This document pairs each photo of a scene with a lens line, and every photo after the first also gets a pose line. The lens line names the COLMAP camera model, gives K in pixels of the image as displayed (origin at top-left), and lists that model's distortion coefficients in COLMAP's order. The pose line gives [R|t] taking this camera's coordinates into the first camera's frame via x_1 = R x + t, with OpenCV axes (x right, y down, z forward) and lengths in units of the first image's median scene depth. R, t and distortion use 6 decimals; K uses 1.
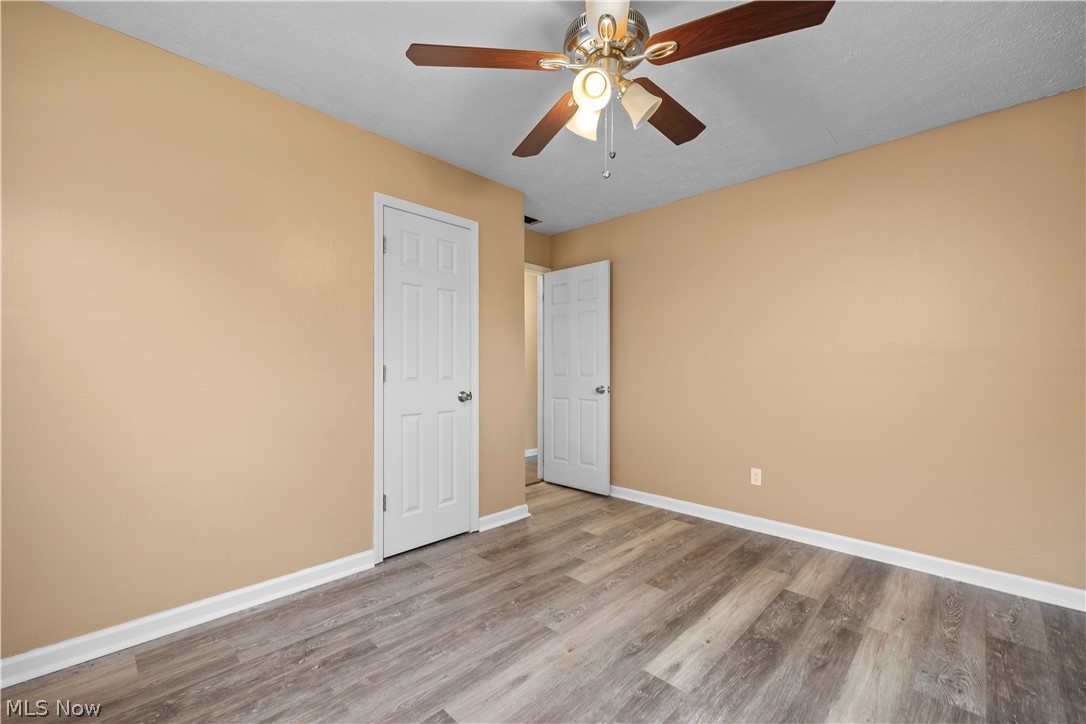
lens RADIAL K [[440.3, 0, 540.3], [0, 440.3, 361.5], [0, 0, 1]] dist [0.001728, -0.000470]
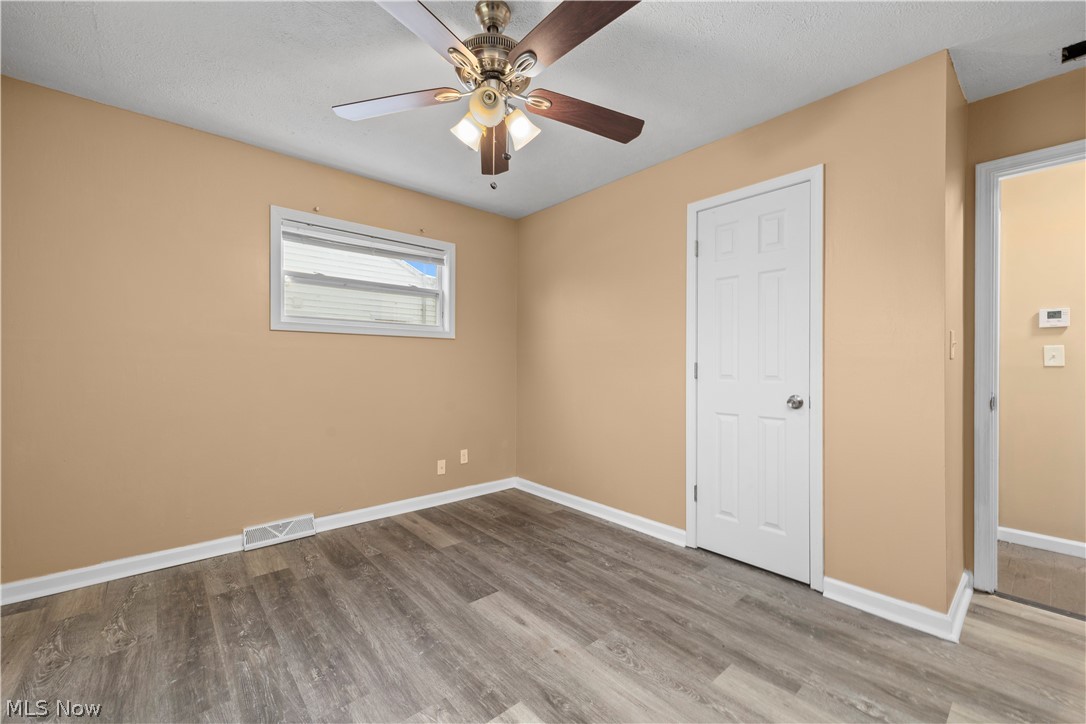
lens RADIAL K [[434.3, 0, 546.5], [0, 434.3, 366.5], [0, 0, 1]] dist [0.000683, -0.000020]
pose [[-0.062714, -0.002143, -0.998029, 0.808538], [0.010518, 0.999941, -0.002808, 0.016364], [0.997976, -0.010674, -0.062688, 0.812005]]
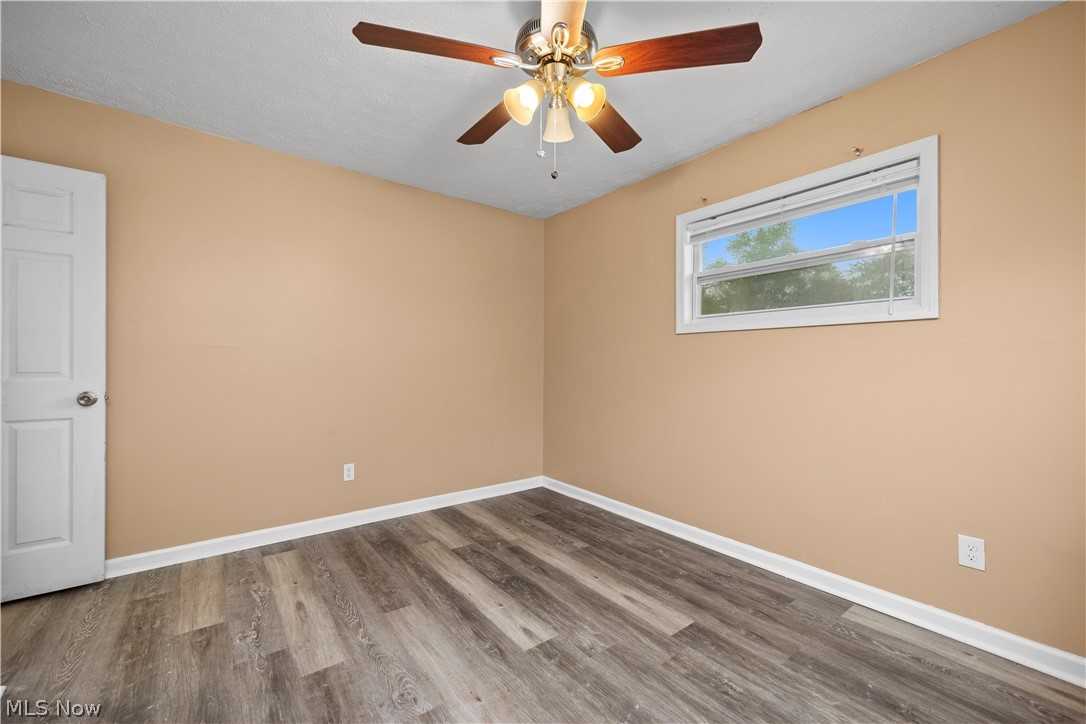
lens RADIAL K [[440.3, 0, 540.3], [0, 440.3, 361.5], [0, 0, 1]] dist [0.001728, -0.000470]
pose [[0.143902, 0.002437, 0.989589, -0.582501], [-0.020222, 0.999795, 0.000478, 0.006404], [-0.989385, -0.020080, 0.143922, 0.602030]]
